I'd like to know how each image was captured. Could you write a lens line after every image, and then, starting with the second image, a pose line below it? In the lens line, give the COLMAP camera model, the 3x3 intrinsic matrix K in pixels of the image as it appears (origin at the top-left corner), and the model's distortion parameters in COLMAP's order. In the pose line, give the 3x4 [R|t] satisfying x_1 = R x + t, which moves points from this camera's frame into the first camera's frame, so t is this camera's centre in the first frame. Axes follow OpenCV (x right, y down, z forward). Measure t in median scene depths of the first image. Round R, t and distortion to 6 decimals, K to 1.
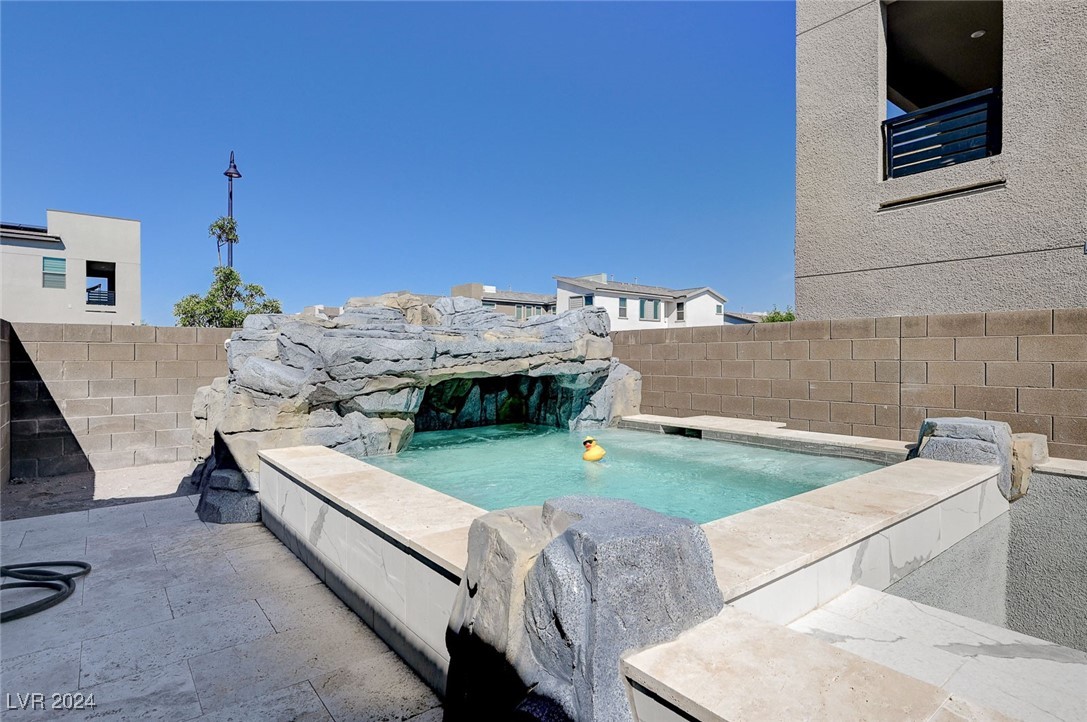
lens RADIAL K [[564.3, 0, 536.8], [0, 564.3, 357.9], [0, 0, 1]] dist [0.000694, -0.000059]
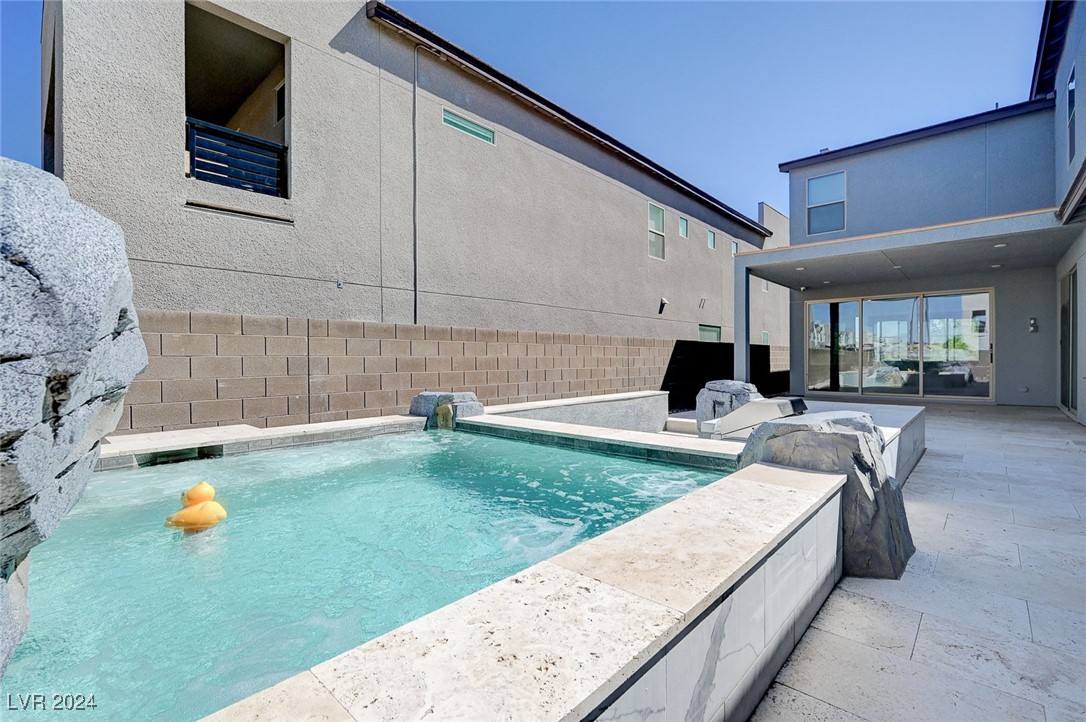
lens RADIAL K [[489.7, 0, 544.0], [0, 489.7, 359.5], [0, 0, 1]] dist [0.001590, 0.000051]
pose [[-0.157425, 0.000080, 0.987531, -0.433747], [0.009224, 0.999956, 0.001389, 0.014567], [-0.987488, 0.009327, -0.157419, 0.664428]]
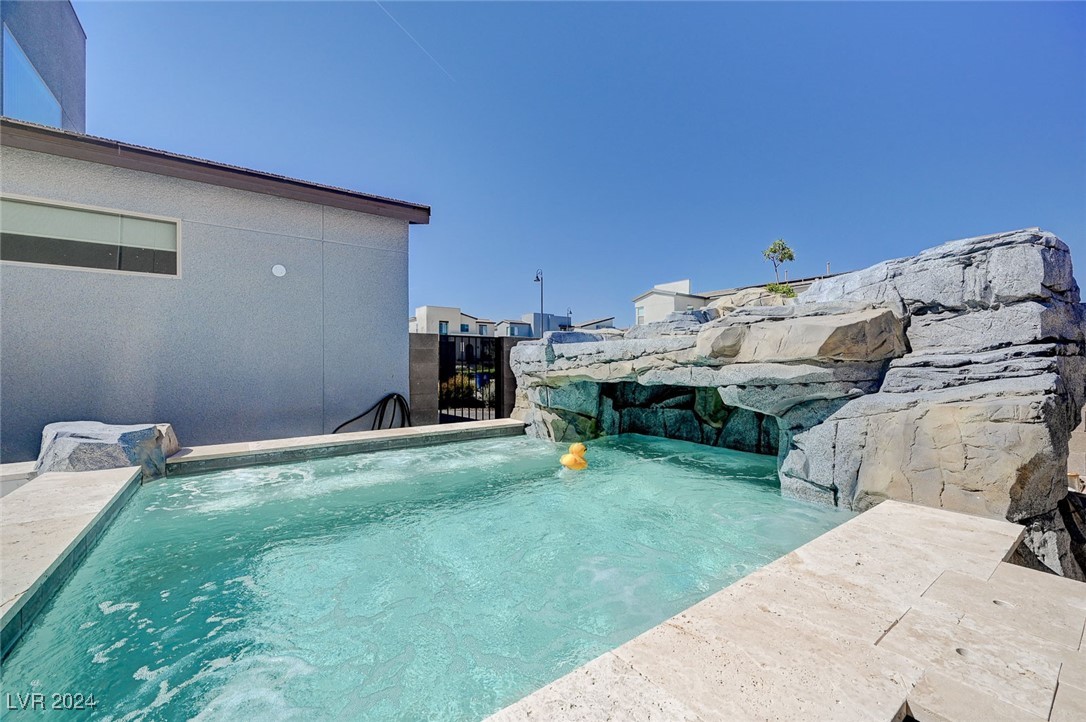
lens RADIAL K [[425.9, 0, 545.0], [0, 425.9, 362.5], [0, 0, 1]] dist [0.000994, 0.000085]
pose [[-0.045529, -0.002515, -0.998960, 0.535178], [-0.001521, 0.999996, -0.002448, 0.004503], [0.998962, 0.001408, -0.045532, 0.840718]]
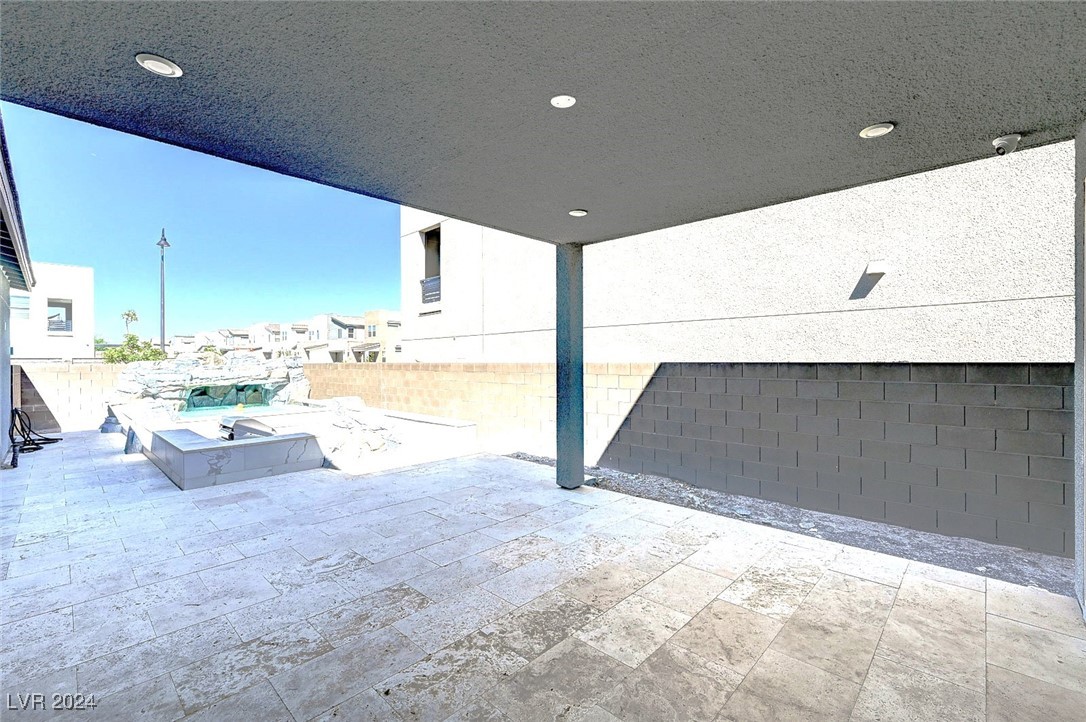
lens RADIAL K [[471.4, 0, 549.5], [0, 471.4, 360.2], [0, 0, 1]] dist [0.001670, -0.000073]
pose [[0.989008, -0.005998, 0.147739, 1.097184], [0.006392, 0.999977, -0.002194, -0.071682], [-0.147723, 0.003115, 0.989024, -1.455858]]
